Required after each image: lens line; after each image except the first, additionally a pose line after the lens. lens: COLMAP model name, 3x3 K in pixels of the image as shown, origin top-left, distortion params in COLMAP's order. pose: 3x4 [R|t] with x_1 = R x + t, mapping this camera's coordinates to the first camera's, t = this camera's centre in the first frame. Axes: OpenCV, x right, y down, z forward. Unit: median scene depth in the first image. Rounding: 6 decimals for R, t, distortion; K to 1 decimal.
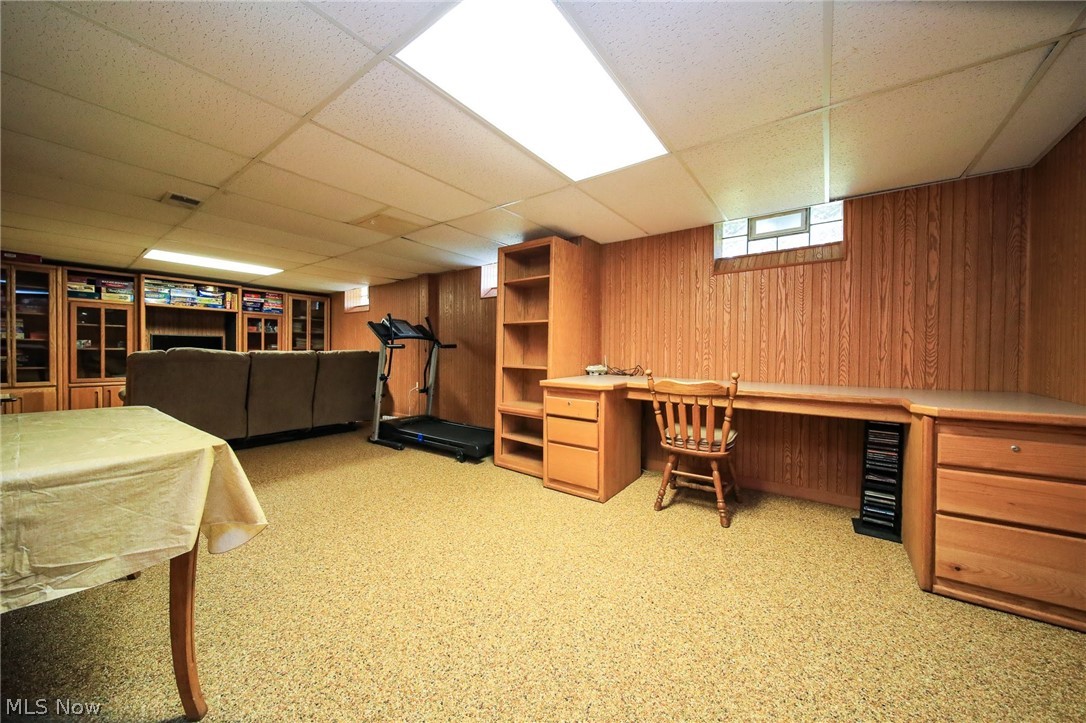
lens RADIAL K [[379.1, 0, 545.8], [0, 379.1, 359.2], [0, 0, 1]] dist [-0.000765, -0.000484]
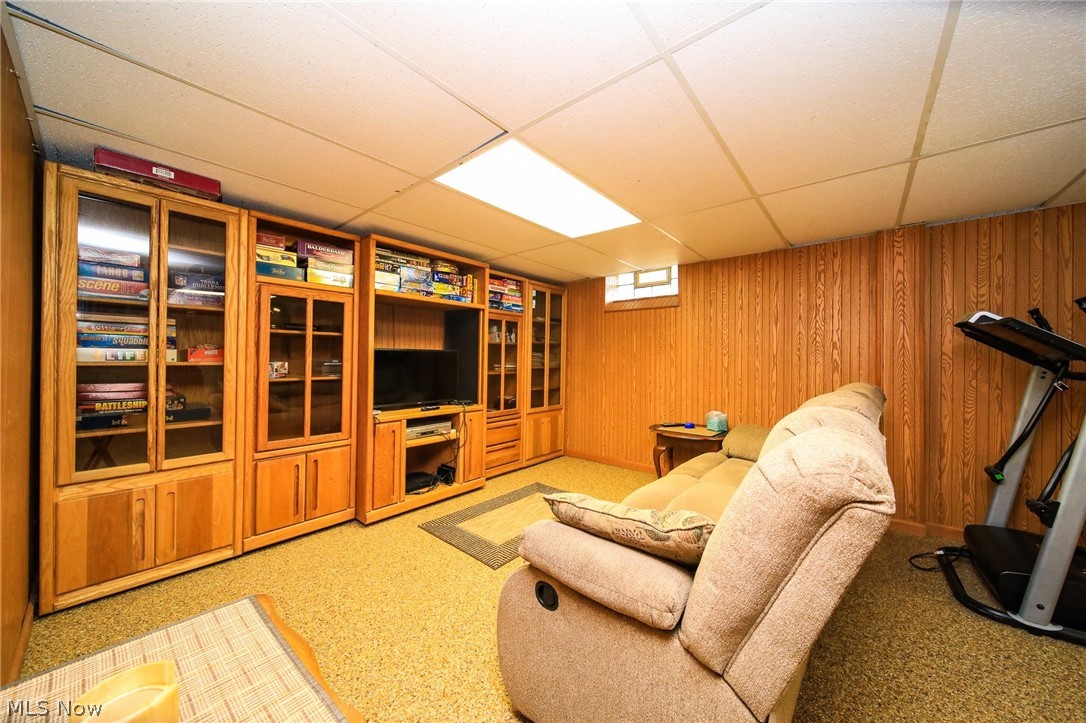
lens RADIAL K [[379.1, 0, 545.8], [0, 379.1, 359.2], [0, 0, 1]] dist [-0.000765, -0.000484]
pose [[0.997924, -0.003078, -0.064324, -0.859419], [0.002018, 0.999861, -0.016543, -0.046723], [0.064366, 0.016379, 0.997792, 0.539455]]
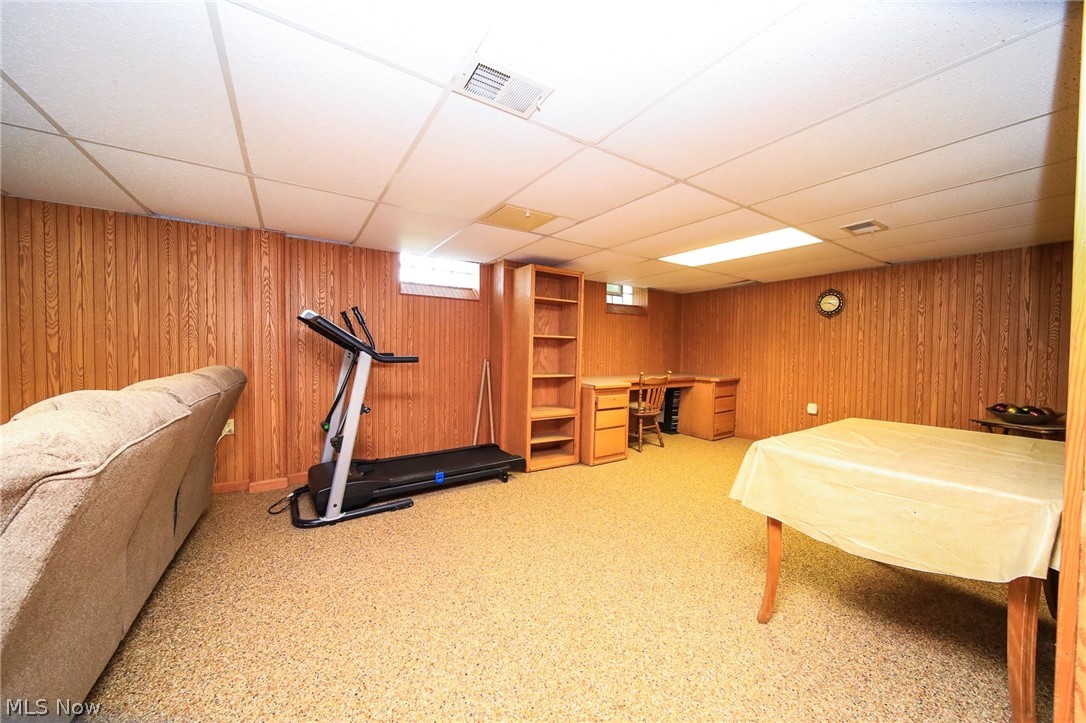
lens RADIAL K [[379.1, 0, 545.8], [0, 379.1, 359.2], [0, 0, 1]] dist [-0.000765, -0.000484]
pose [[0.337536, -0.028466, 0.940882, -0.828025], [0.005468, 0.999585, 0.028281, -0.044907], [-0.941297, -0.004402, 0.337551, 0.459074]]
